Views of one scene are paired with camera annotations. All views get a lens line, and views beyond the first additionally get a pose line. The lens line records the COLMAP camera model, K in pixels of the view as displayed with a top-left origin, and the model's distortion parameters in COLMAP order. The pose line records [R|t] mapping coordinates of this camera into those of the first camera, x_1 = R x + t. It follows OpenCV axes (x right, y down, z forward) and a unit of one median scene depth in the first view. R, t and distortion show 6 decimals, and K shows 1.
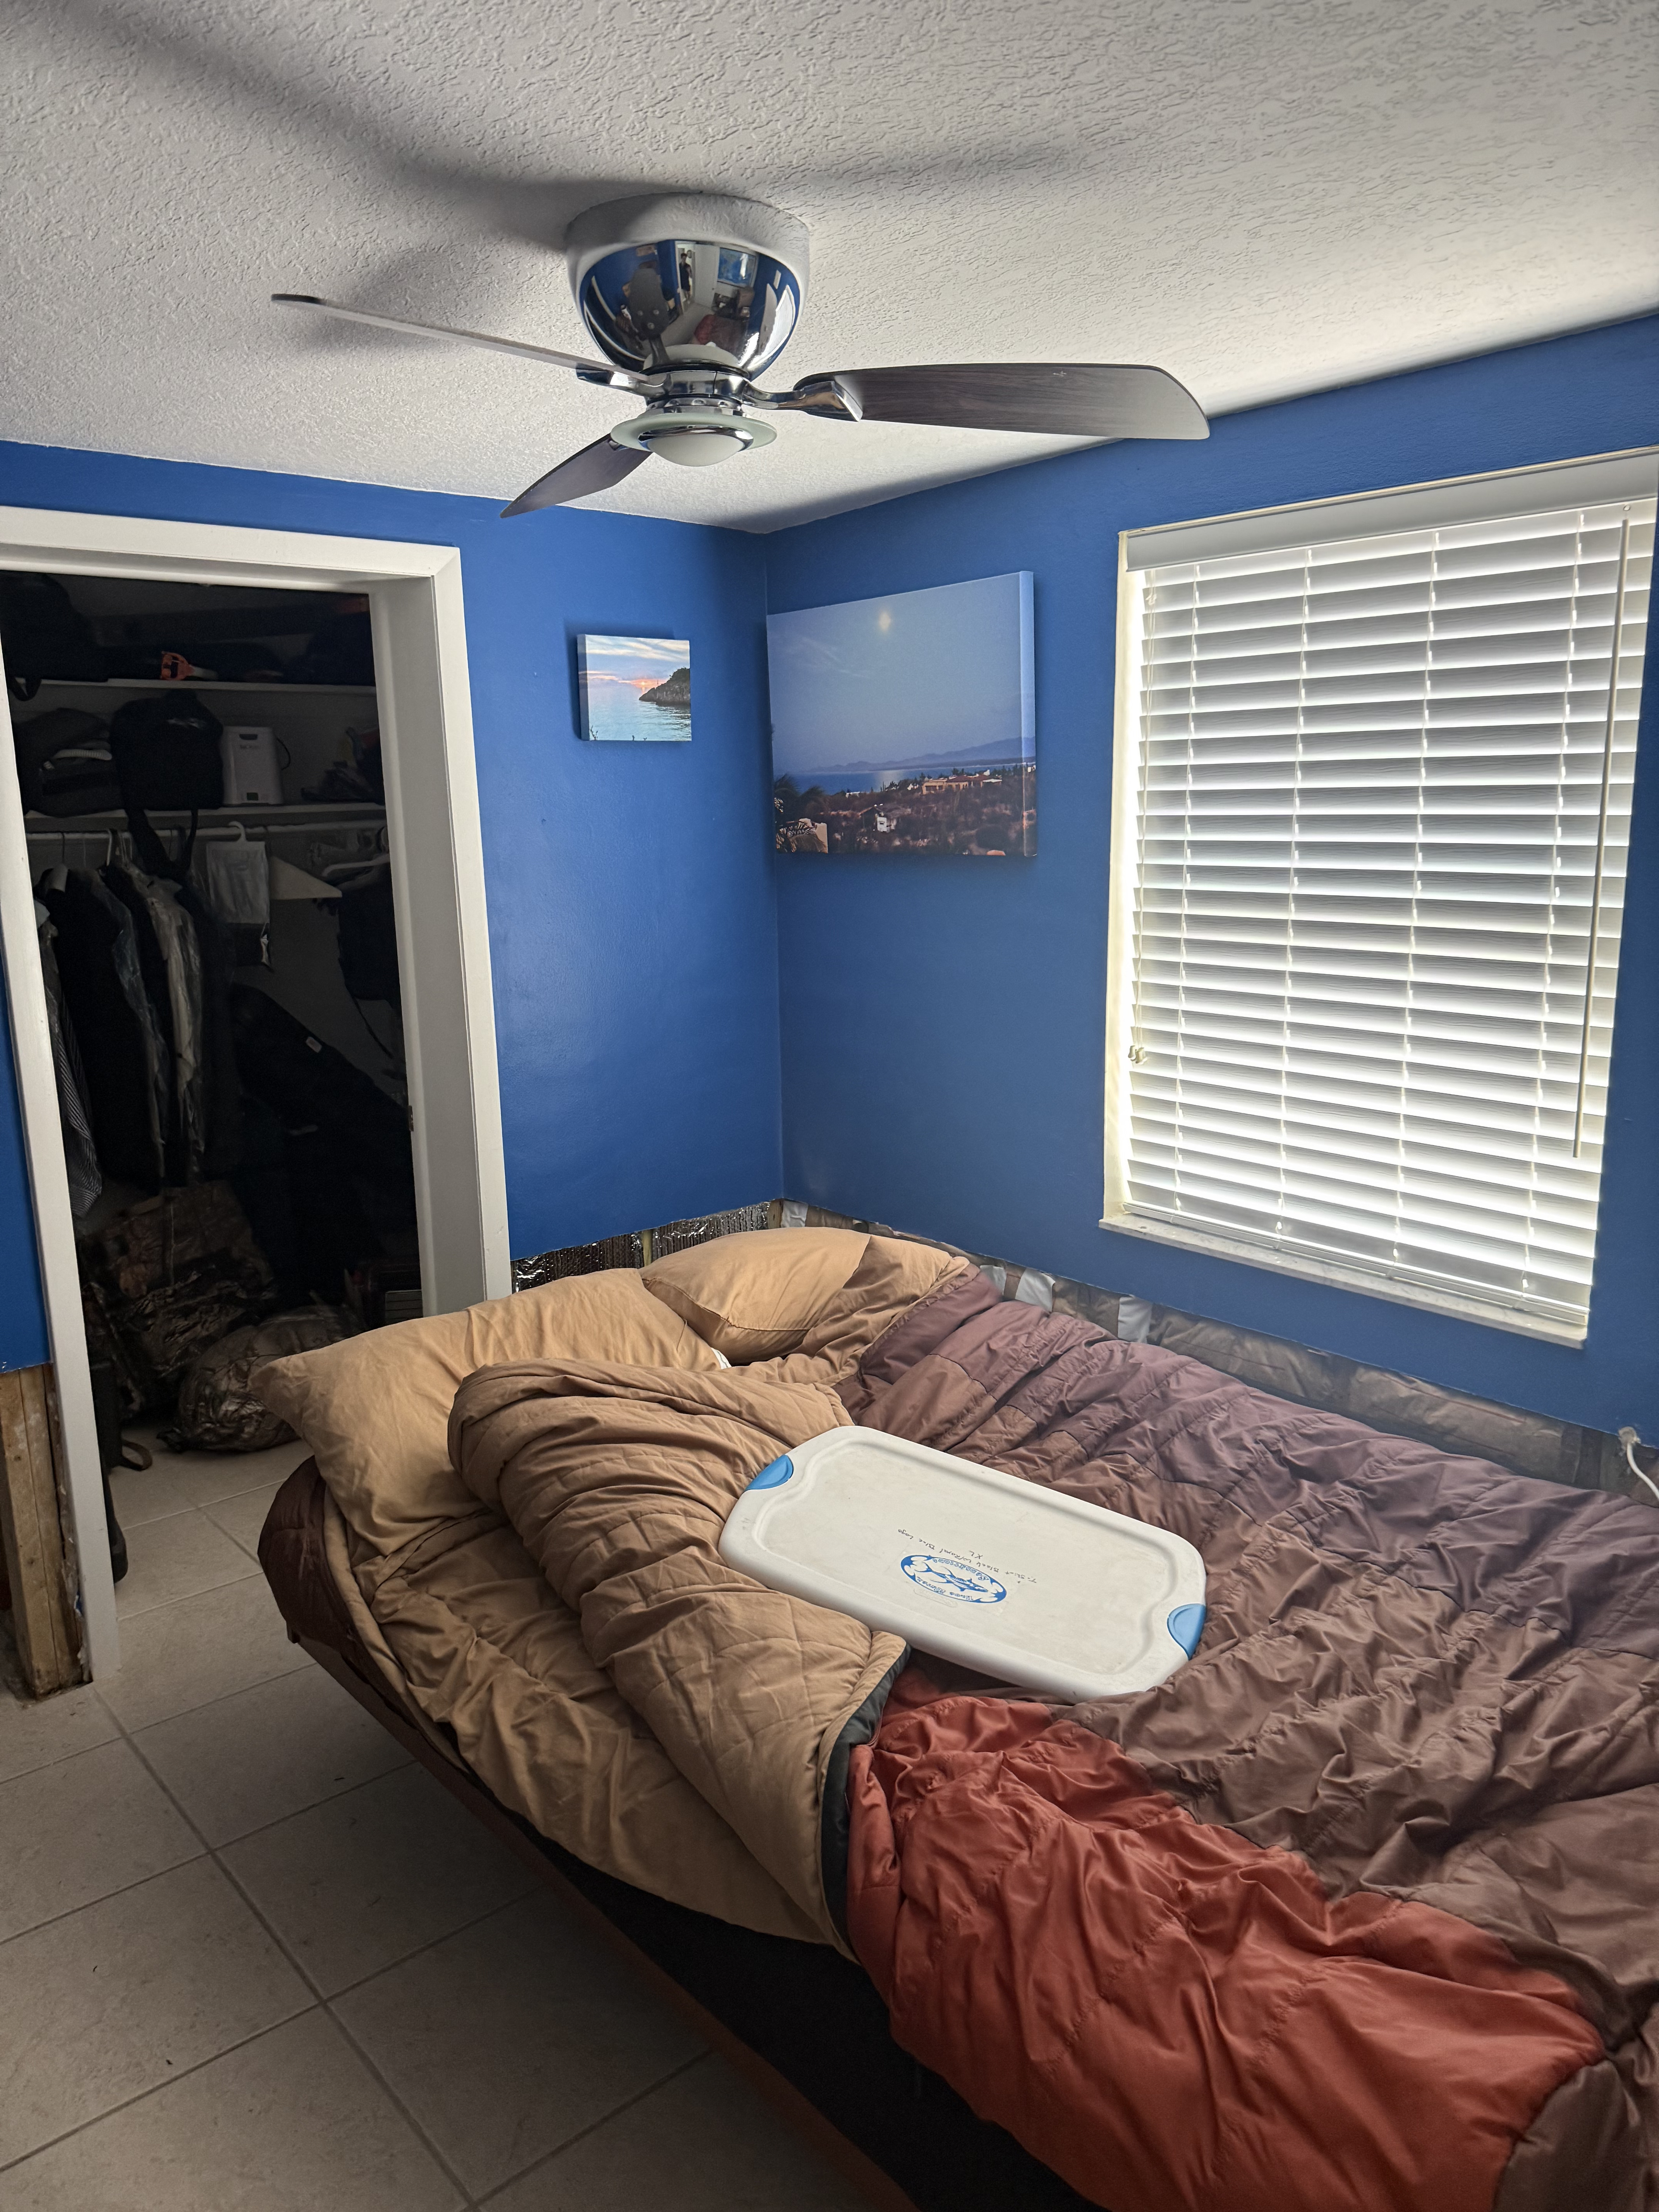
lens RADIAL K [[1570.8, 0, 829.5], [0, 1570.8, 1106.0], [0, 0, 1]] dist [-0.003479, -0.007870]
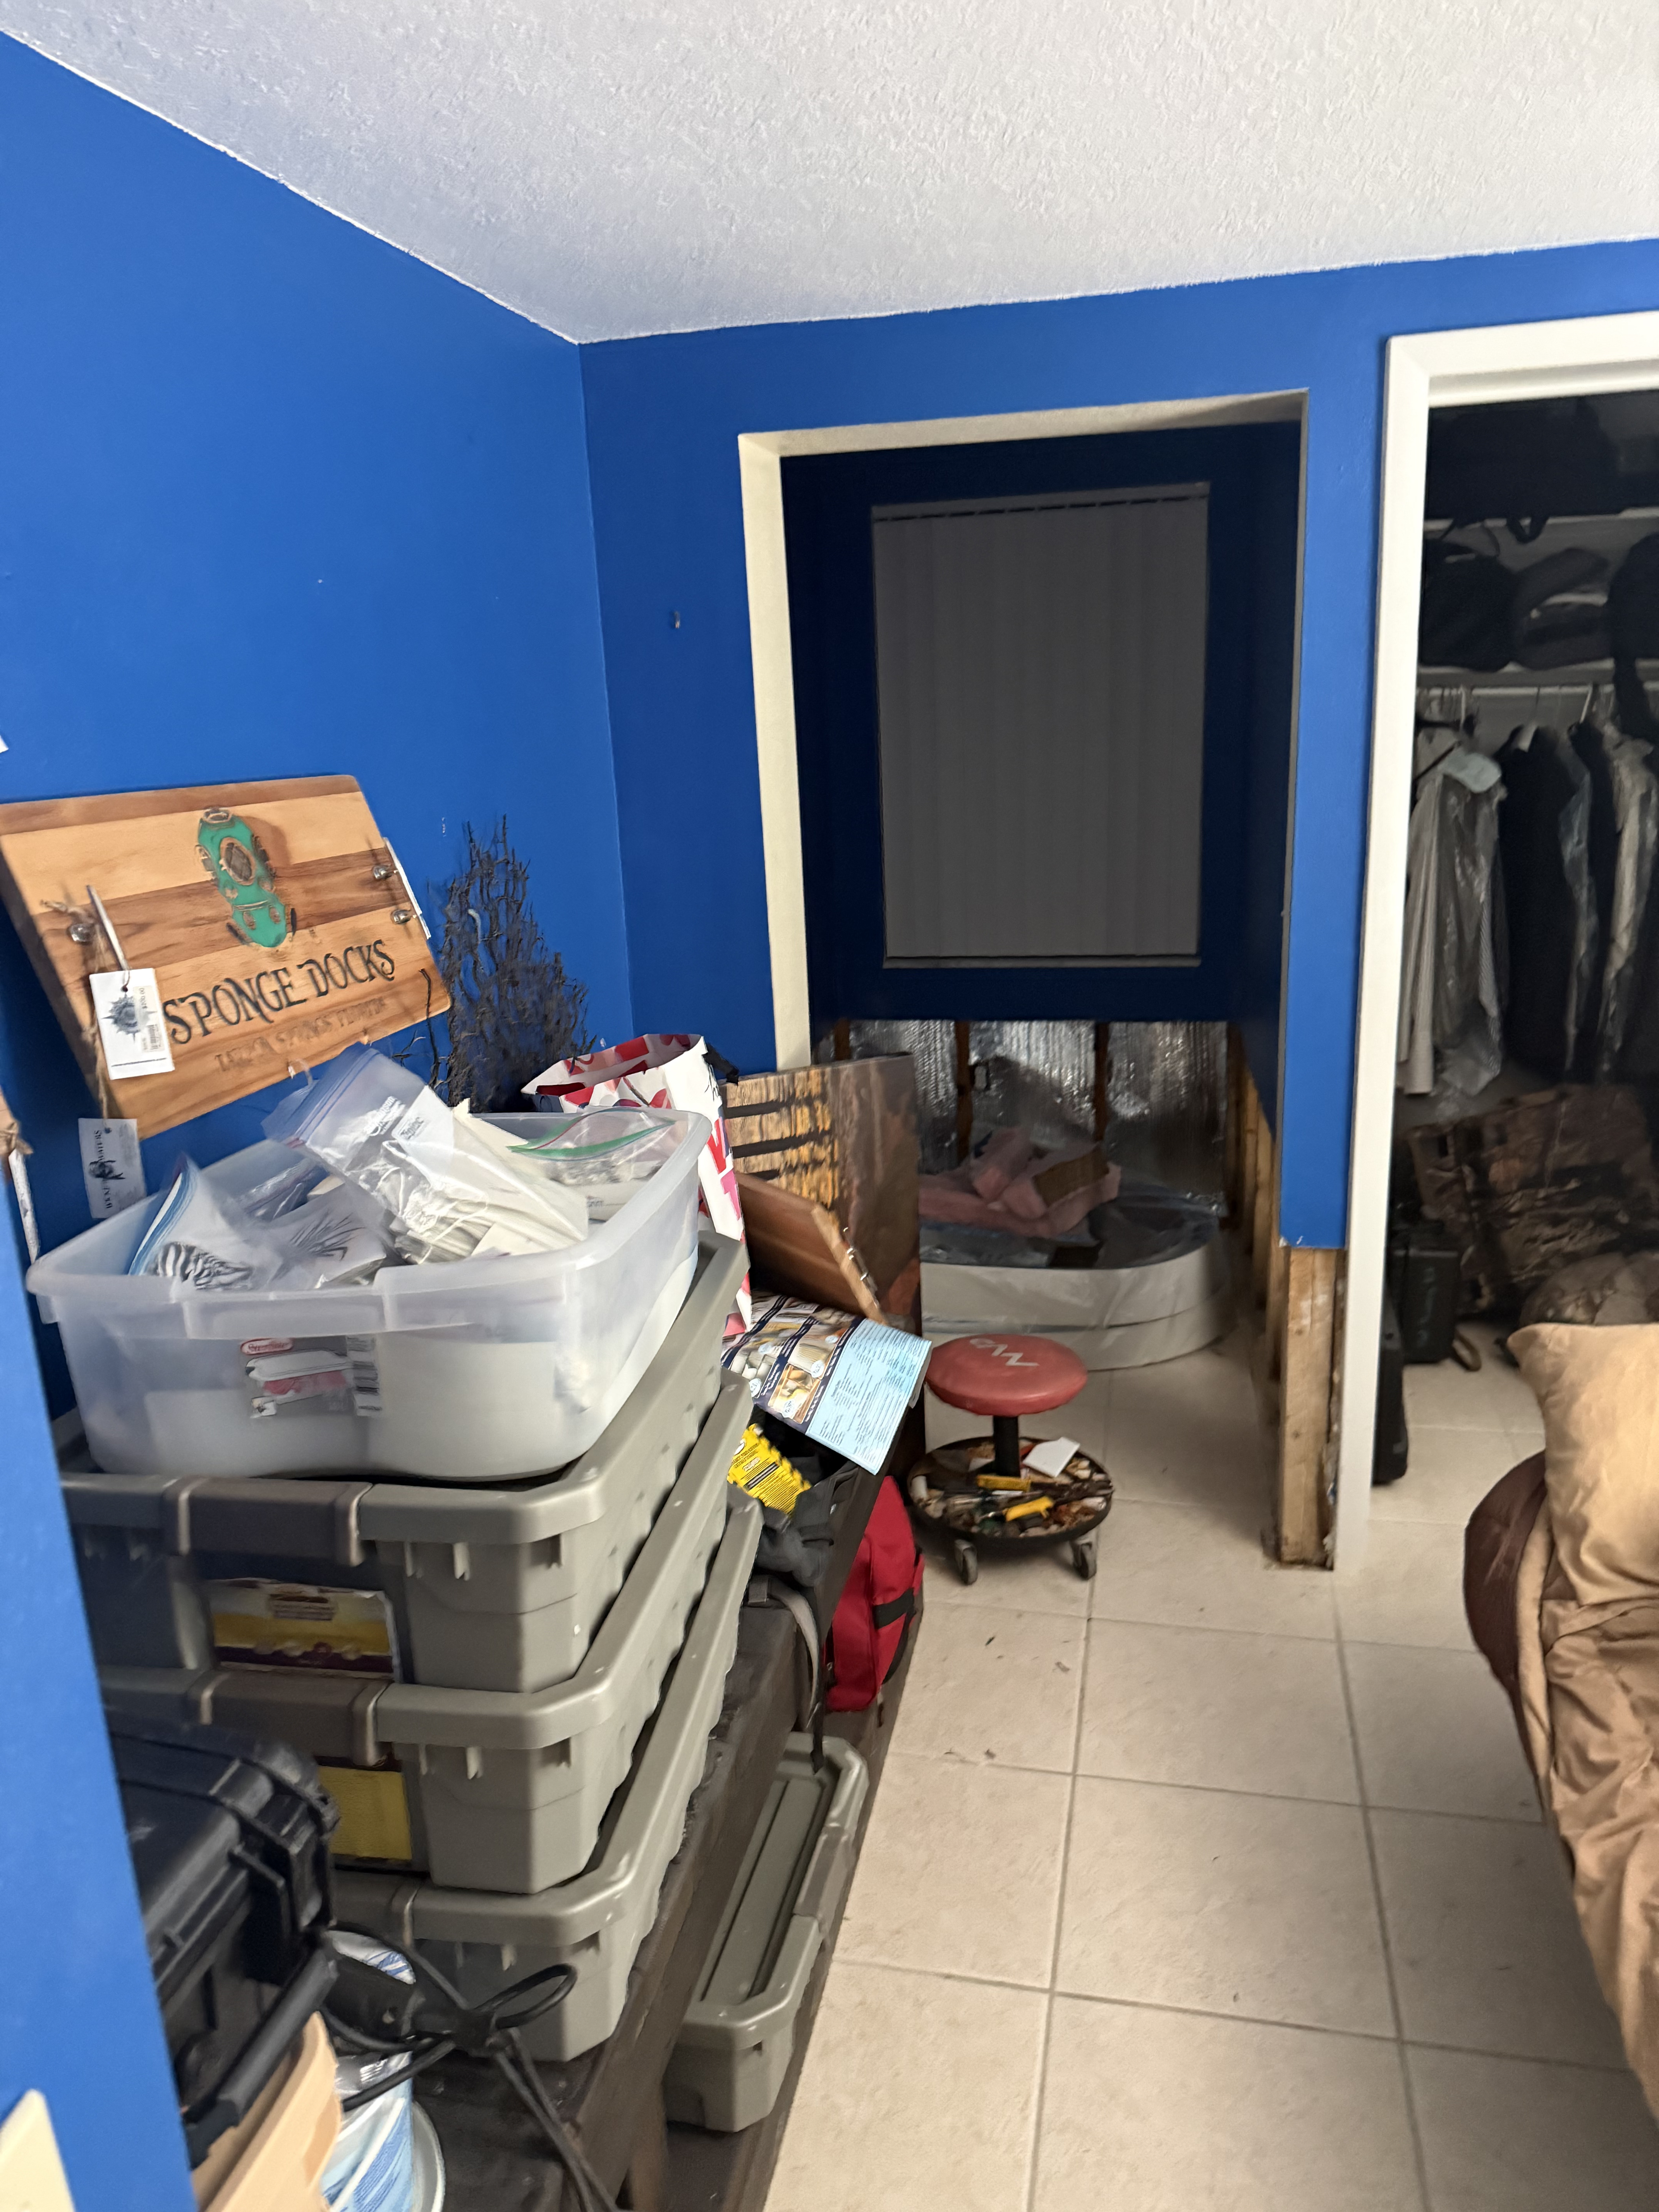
lens RADIAL K [[1570.8, 0, 829.5], [0, 1570.8, 1106.0], [0, 0, 1]] dist [-0.003479, -0.007870]
pose [[0.597491, 0.202663, -0.775843, 0.034707], [-0.127241, 0.979238, 0.157803, -0.025328], [0.791716, 0.004433, 0.610873, 0.106151]]
